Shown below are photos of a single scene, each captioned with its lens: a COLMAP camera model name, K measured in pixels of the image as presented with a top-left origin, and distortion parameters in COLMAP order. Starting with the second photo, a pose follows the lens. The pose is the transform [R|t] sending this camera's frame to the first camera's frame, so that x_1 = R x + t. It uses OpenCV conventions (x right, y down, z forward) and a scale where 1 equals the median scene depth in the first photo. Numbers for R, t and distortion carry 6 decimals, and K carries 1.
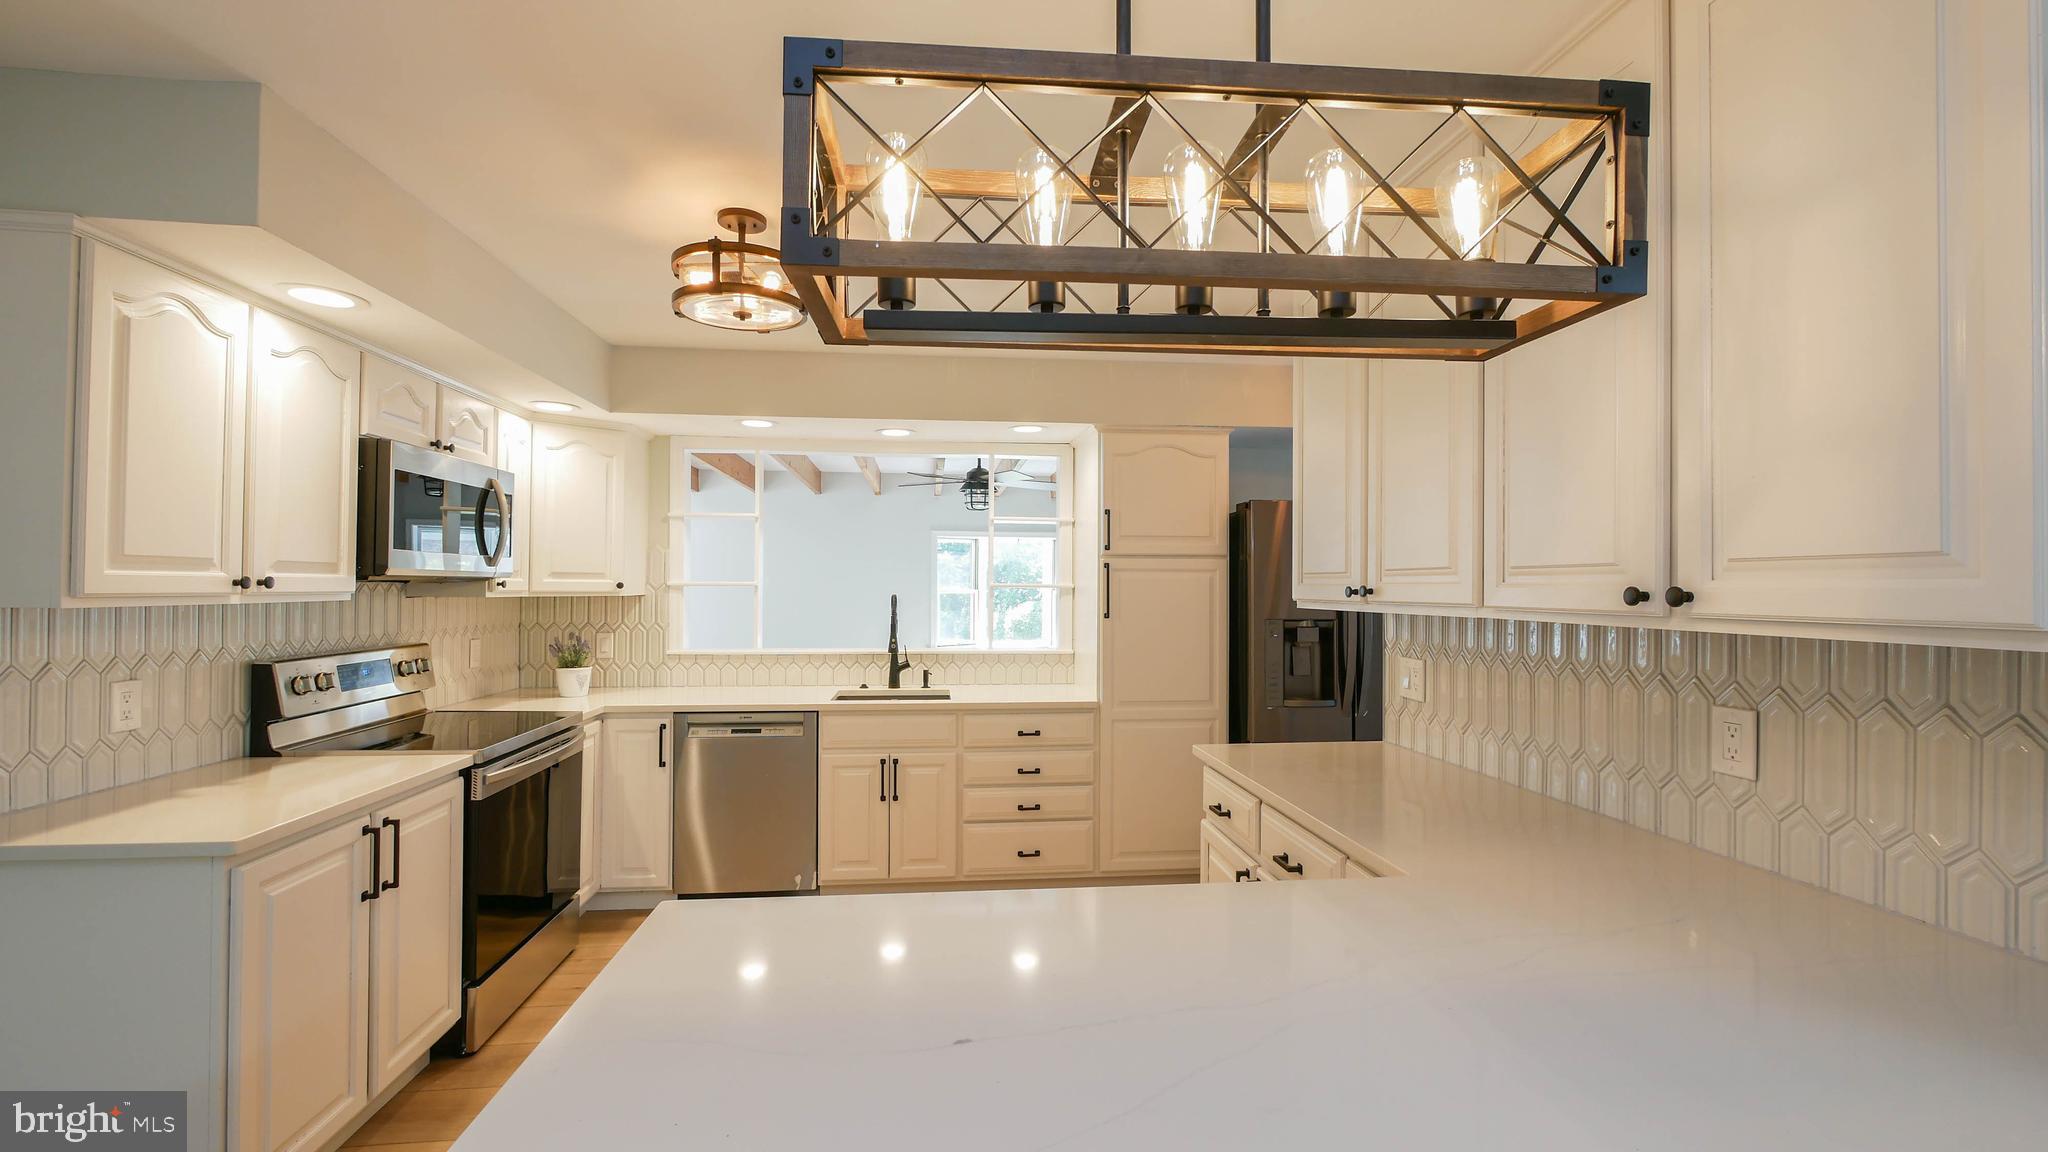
lens RADIAL K [[843.0, 0, 1017.5], [0, 843.0, 574.8], [0, 0, 1]] dist [-0.013296, 0.003787]
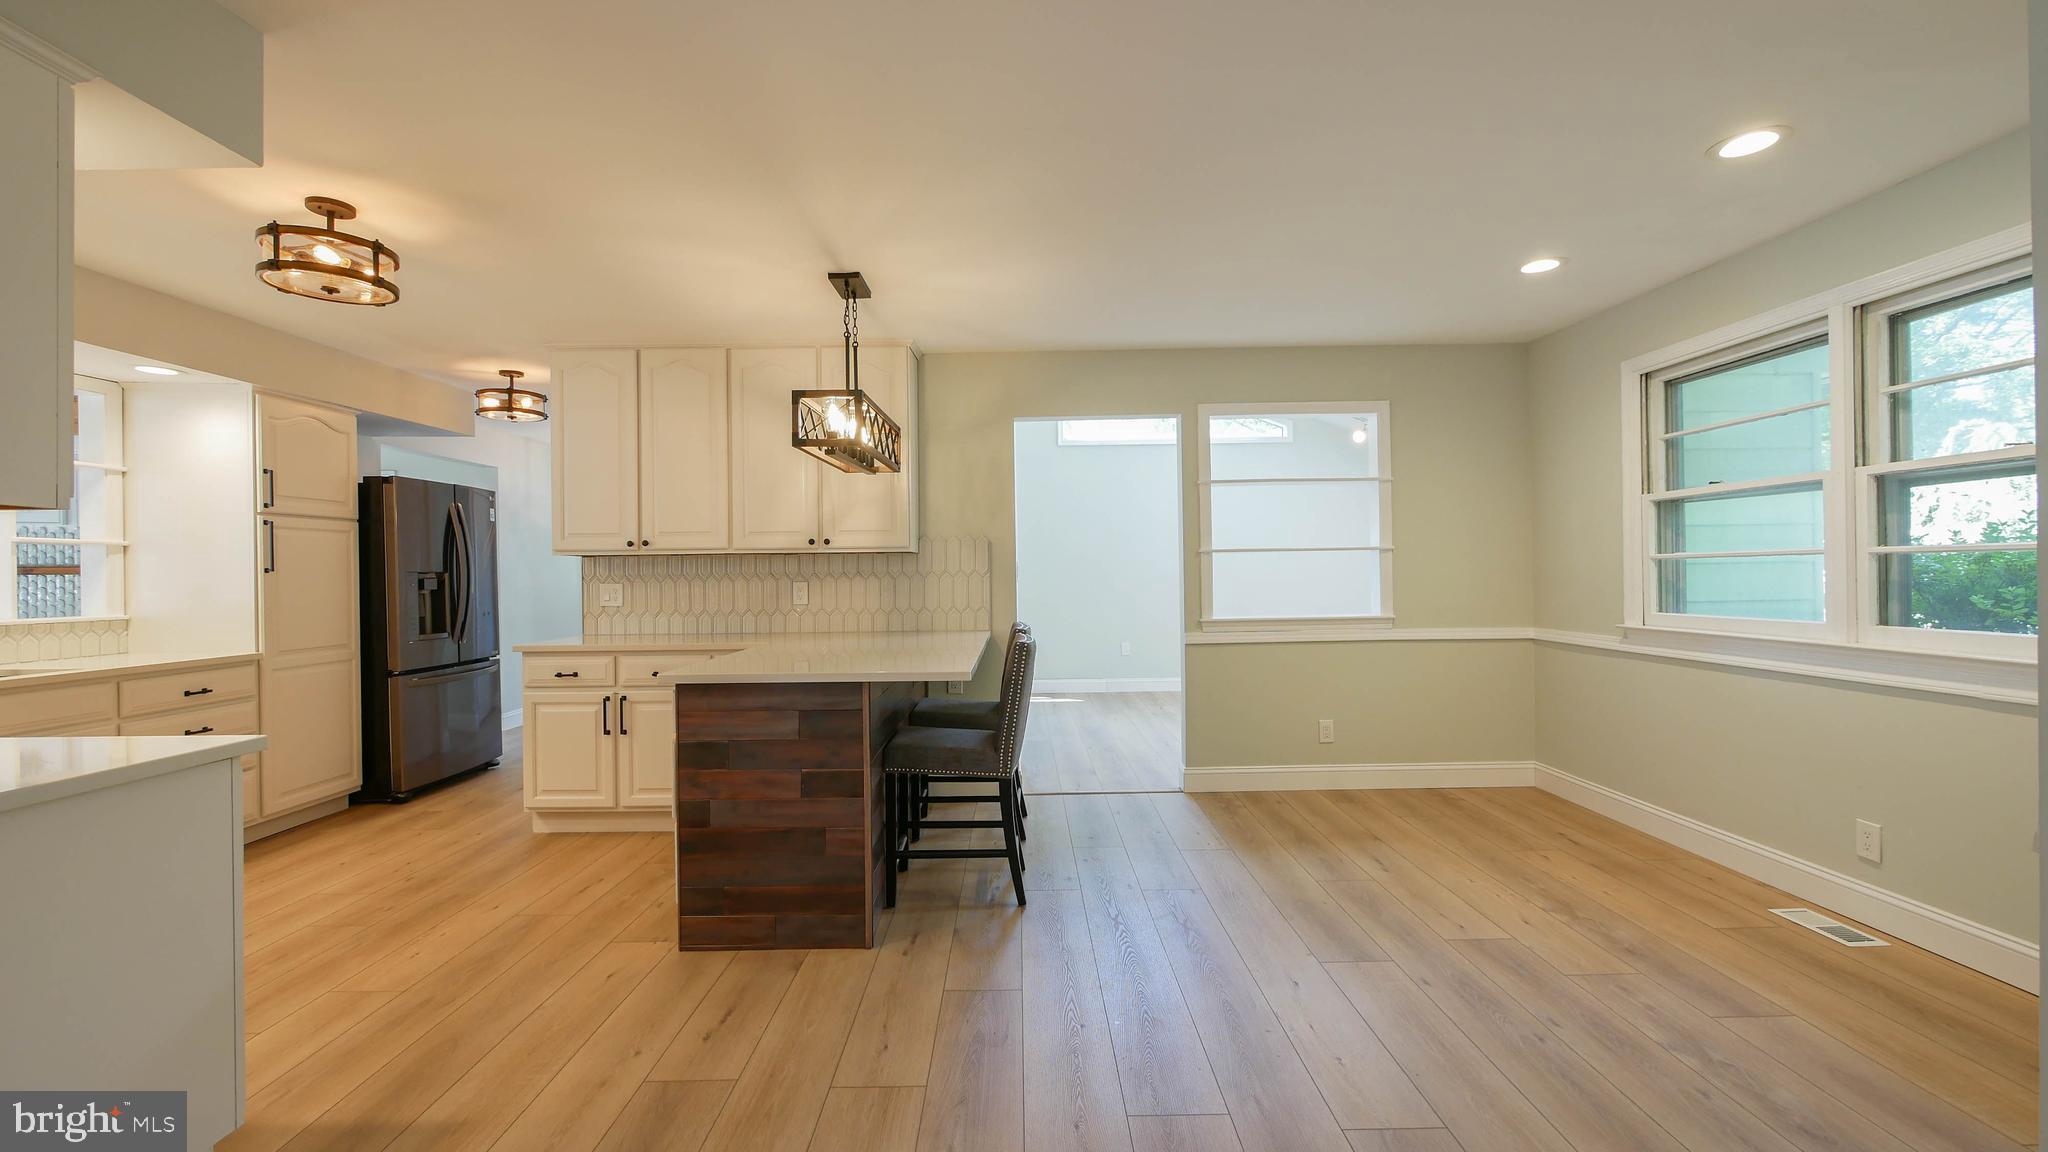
lens RADIAL K [[843.0, 0, 1017.5], [0, 843.0, 574.8], [0, 0, 1]] dist [-0.013296, 0.003787]
pose [[0.105798, -0.007718, 0.994358, -0.836341], [-0.001793, 0.999967, 0.007952, 0.044214], [-0.994386, -0.002625, 0.105781, -0.036850]]
